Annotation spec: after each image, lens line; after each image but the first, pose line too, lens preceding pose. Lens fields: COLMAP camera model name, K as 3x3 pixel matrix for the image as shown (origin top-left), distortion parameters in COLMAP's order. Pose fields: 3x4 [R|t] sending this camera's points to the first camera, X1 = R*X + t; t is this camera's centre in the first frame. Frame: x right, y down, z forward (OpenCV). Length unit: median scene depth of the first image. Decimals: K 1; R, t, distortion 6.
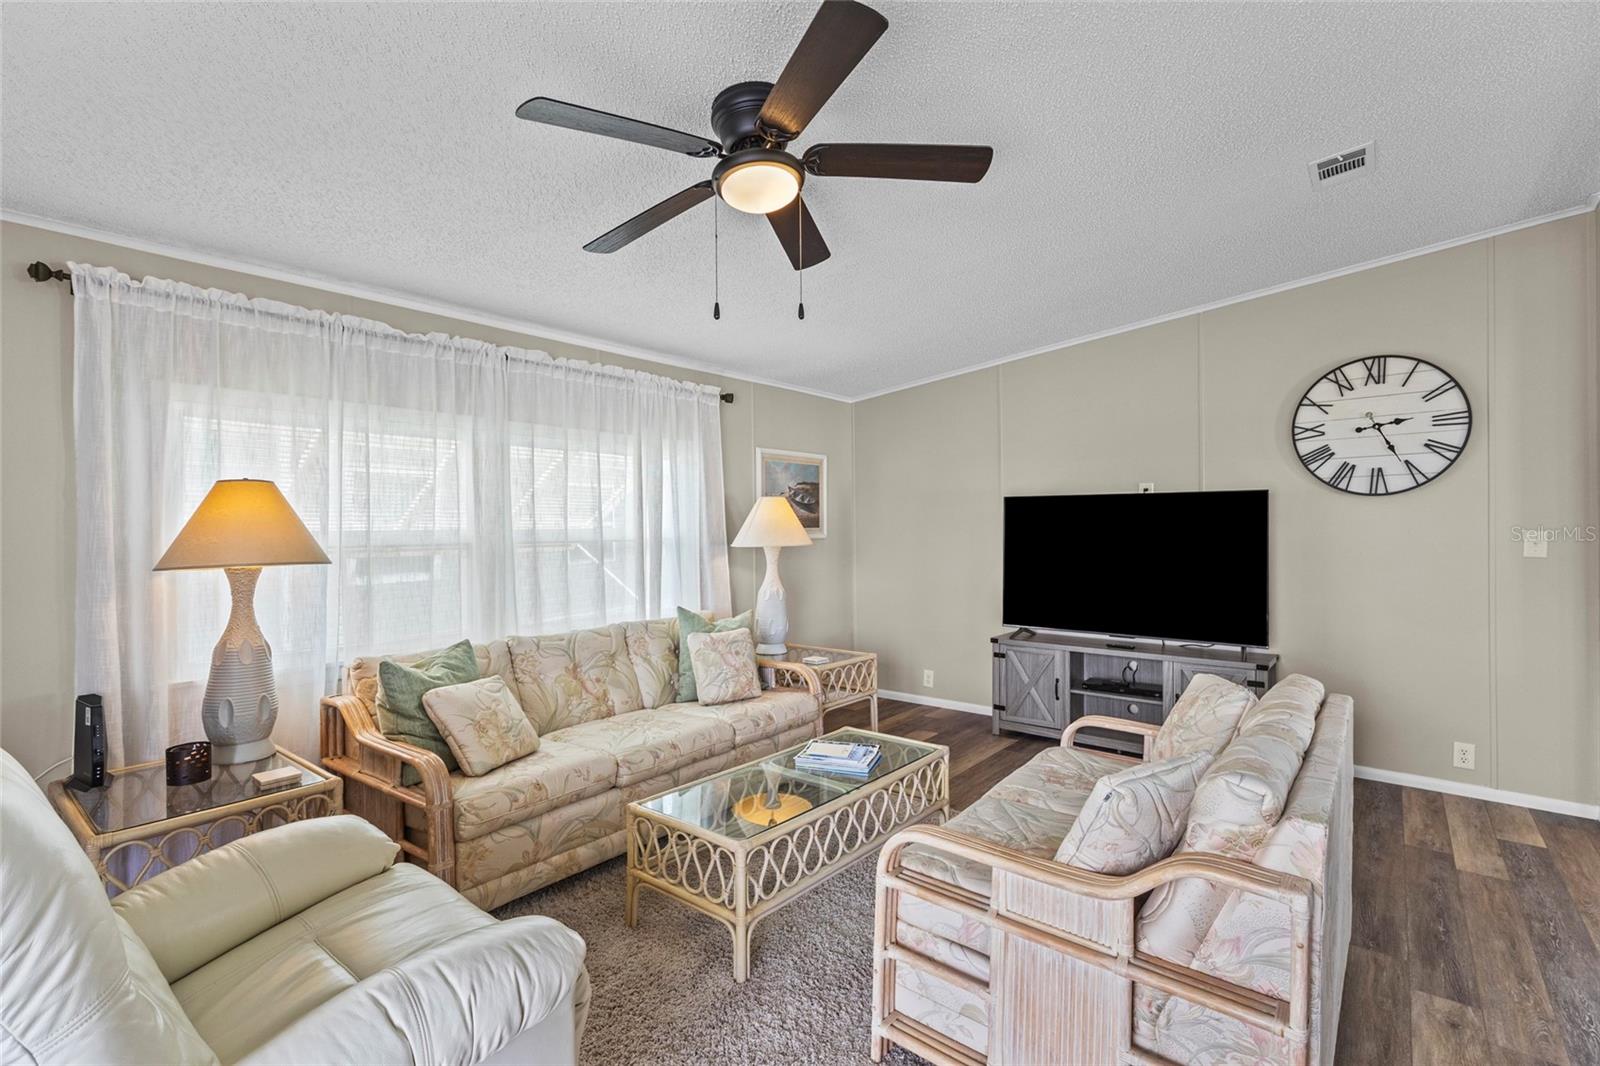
lens RADIAL K [[751.2, 0, 792.9], [0, 751.2, 524.7], [0, 0, 1]] dist [0.003942, 0.000895]
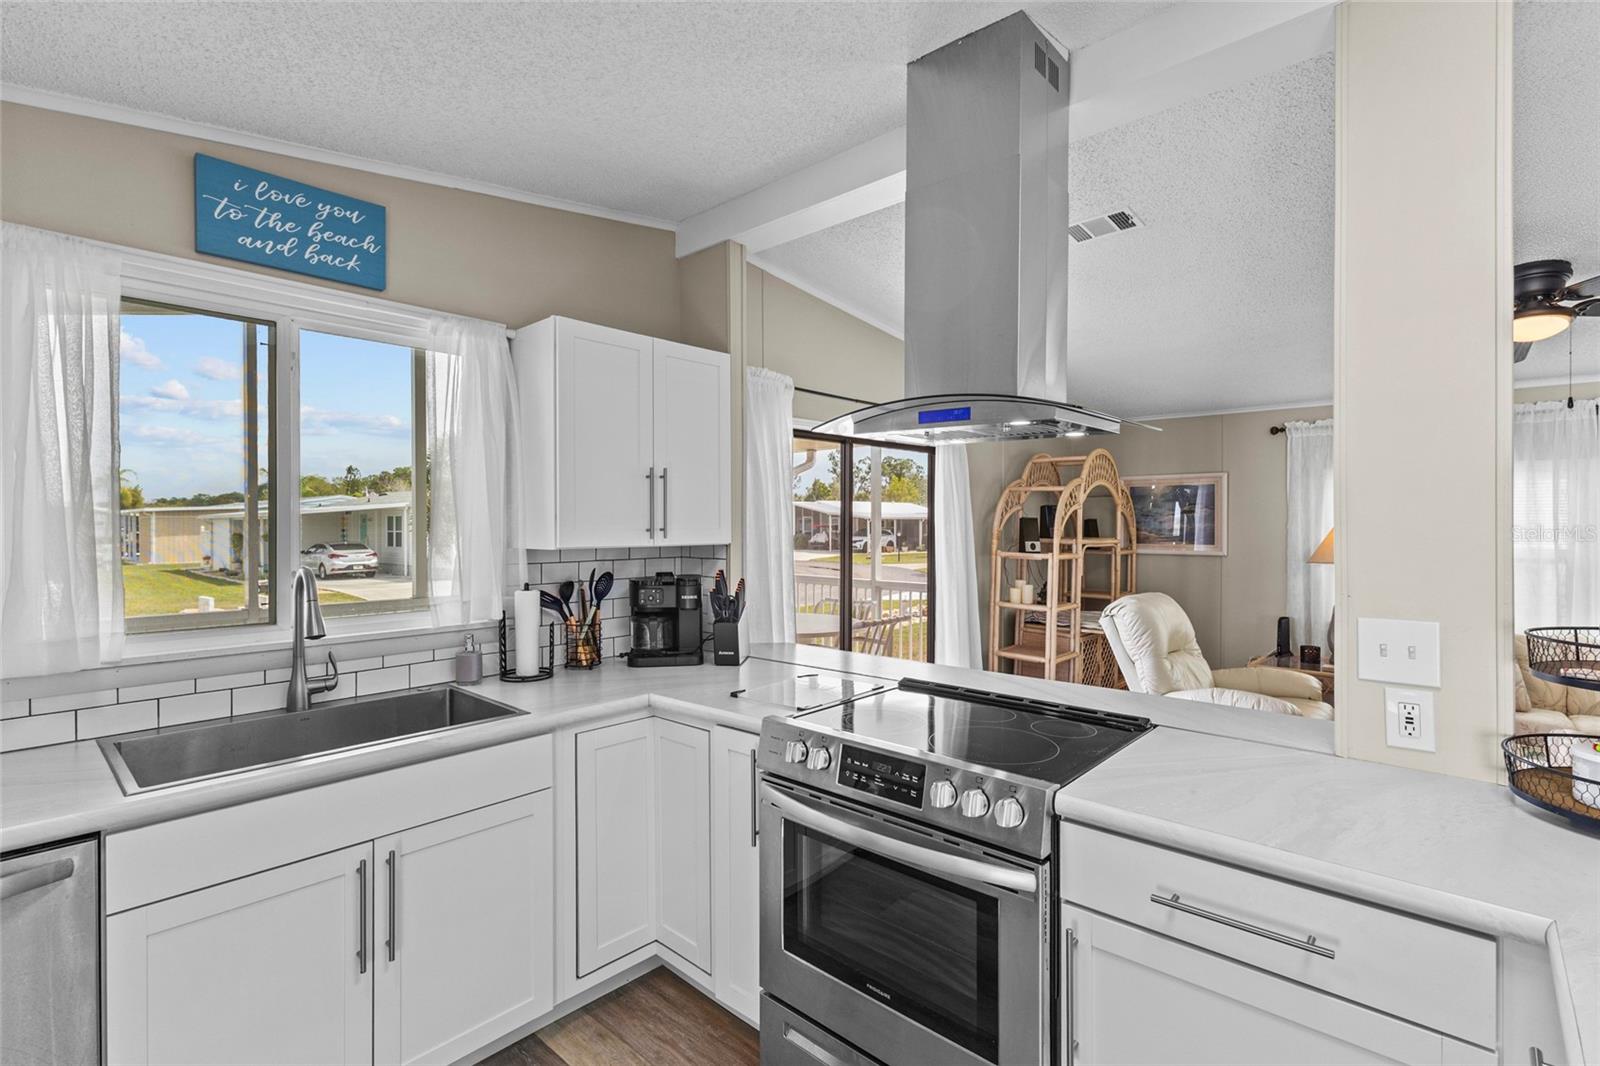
lens RADIAL K [[735.0, 0, 799.6], [0, 735.0, 526.9], [0, 0, 1]] dist [0.001959, 0.000345]
pose [[-0.066352, 0.011724, -0.997727, 1.007889], [-0.001862, 0.999928, 0.011874, -0.049039], [0.997795, 0.002646, -0.066326, -0.222006]]
